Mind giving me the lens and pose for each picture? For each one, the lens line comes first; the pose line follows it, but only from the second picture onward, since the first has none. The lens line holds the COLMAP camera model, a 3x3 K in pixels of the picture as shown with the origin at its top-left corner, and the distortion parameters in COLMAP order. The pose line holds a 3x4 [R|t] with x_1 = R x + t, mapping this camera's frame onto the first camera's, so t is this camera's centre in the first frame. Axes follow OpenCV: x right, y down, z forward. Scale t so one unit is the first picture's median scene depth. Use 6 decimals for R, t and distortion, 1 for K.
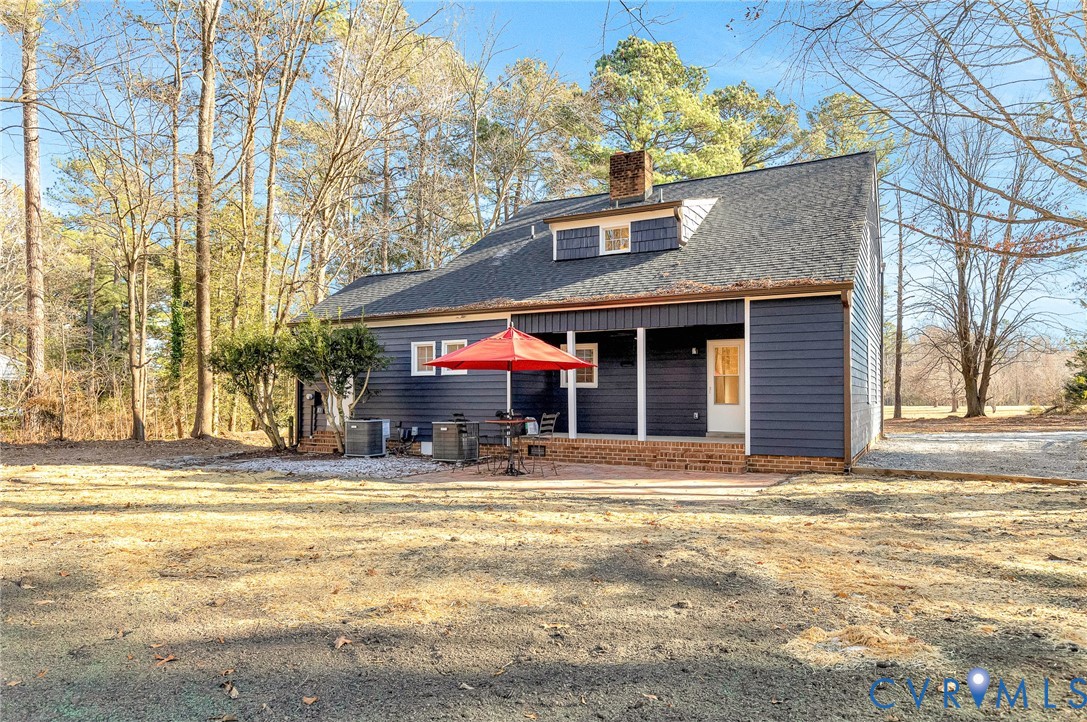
lens RADIAL K [[692.7, 0, 538.2], [0, 692.7, 395.0], [0, 0, 1]] dist [0.030279, 0.000563]
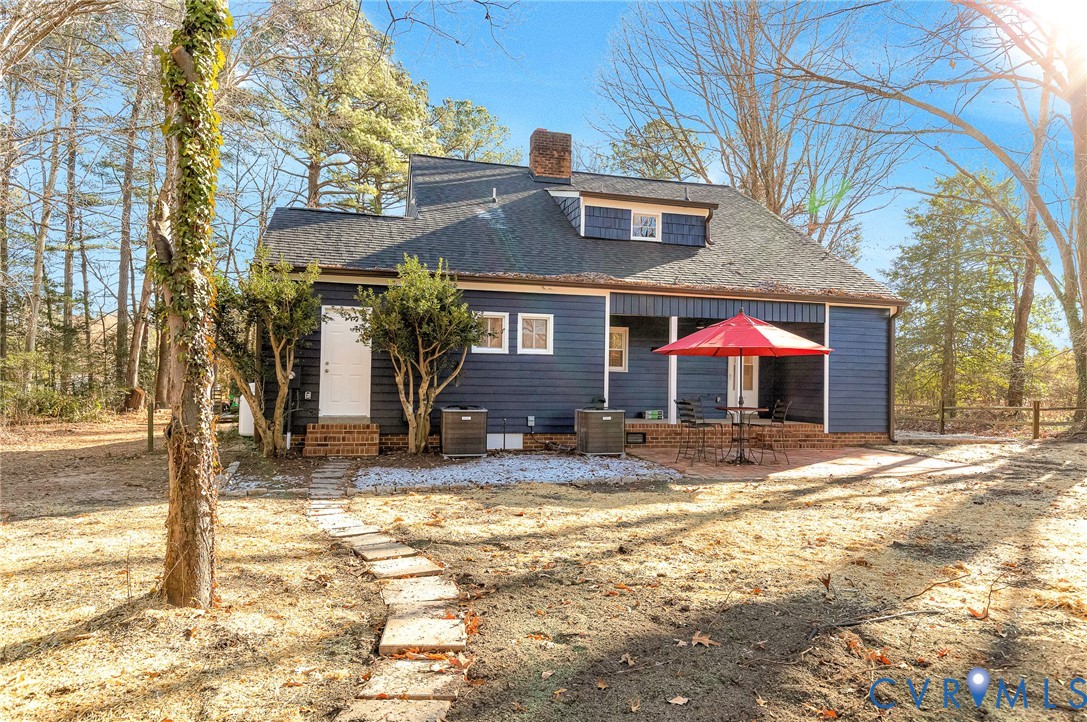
lens RADIAL K [[692.7, 0, 543.2], [0, 692.7, 362.7], [0, 0, 1]] dist [0.030279, 0.000563]
pose [[0.711640, 0.026325, 0.702051, -0.720858], [-0.018997, 0.999653, -0.018228, -0.003430], [-0.702287, -0.000365, 0.711894, 0.389291]]
